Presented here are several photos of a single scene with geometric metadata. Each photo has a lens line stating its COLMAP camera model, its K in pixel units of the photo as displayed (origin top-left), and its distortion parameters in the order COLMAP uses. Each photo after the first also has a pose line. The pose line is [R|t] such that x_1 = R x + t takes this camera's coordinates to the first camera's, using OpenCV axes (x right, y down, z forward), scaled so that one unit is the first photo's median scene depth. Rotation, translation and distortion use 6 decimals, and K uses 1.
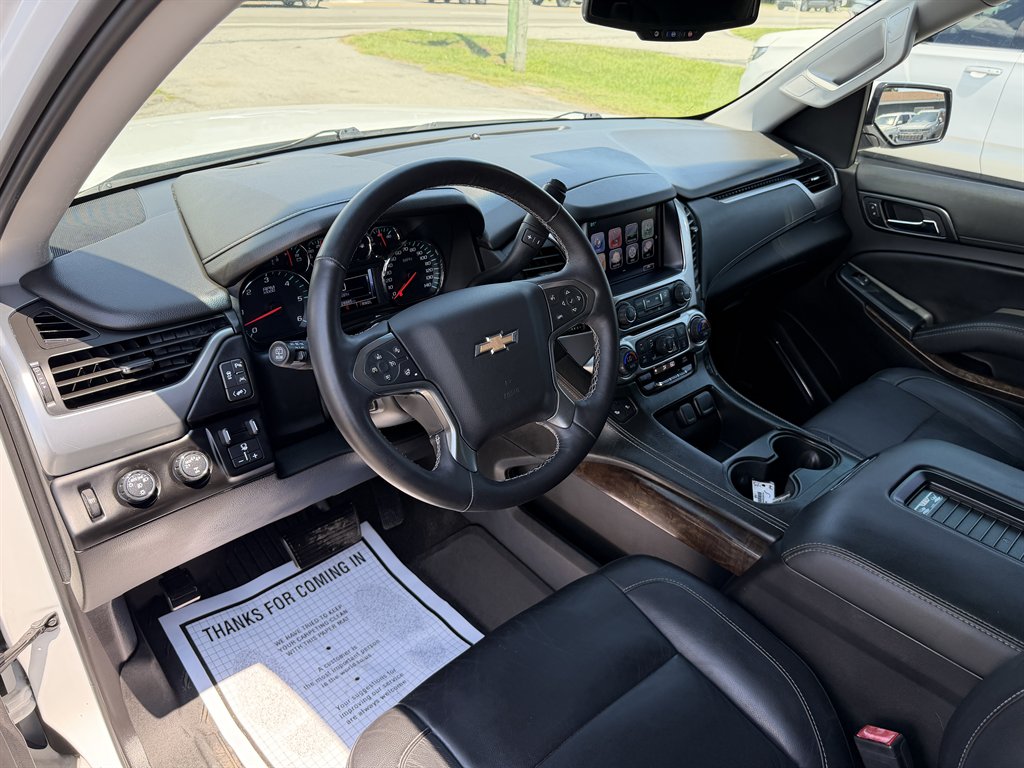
lens RADIAL K [[729.2, 0, 534.0], [0, 729.2, 385.9], [0, 0, 1]] dist [0.036985, -0.040422]
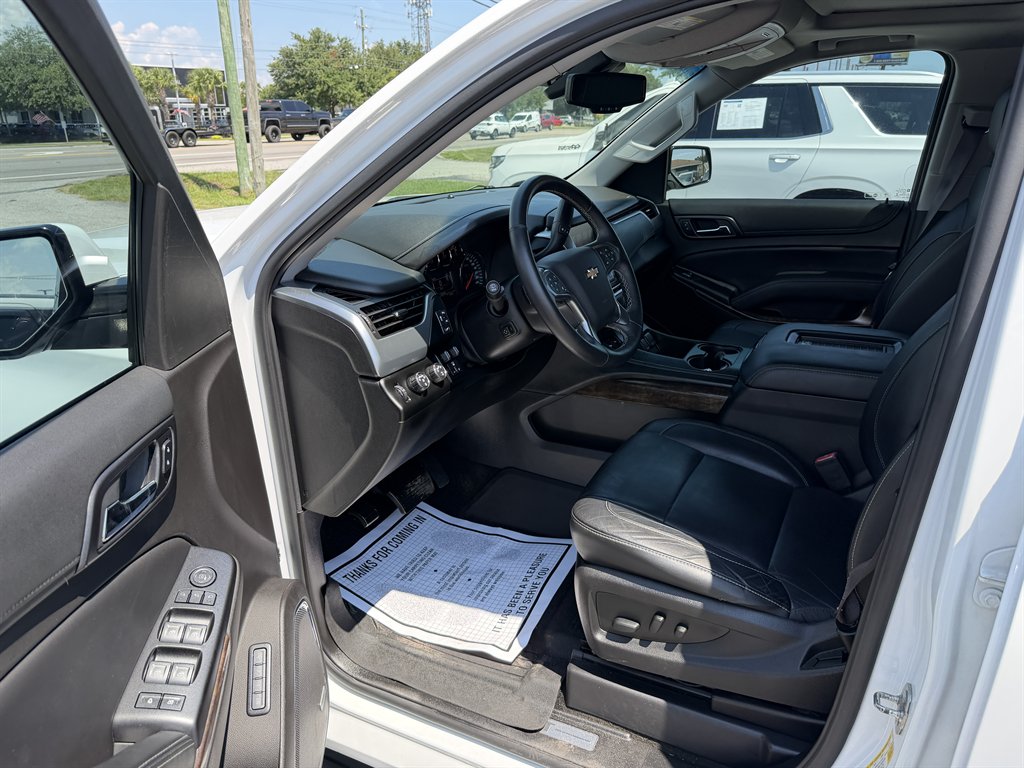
lens RADIAL K [[729.2, 0, 516.4], [0, 729.2, 385.9], [0, 0, 1]] dist [0.036985, -0.040422]
pose [[0.935847, -0.178643, 0.303772, -0.436390], [0.221470, 0.968638, -0.112654, 0.195658], [-0.274120, 0.172704, 0.946061, -0.301764]]
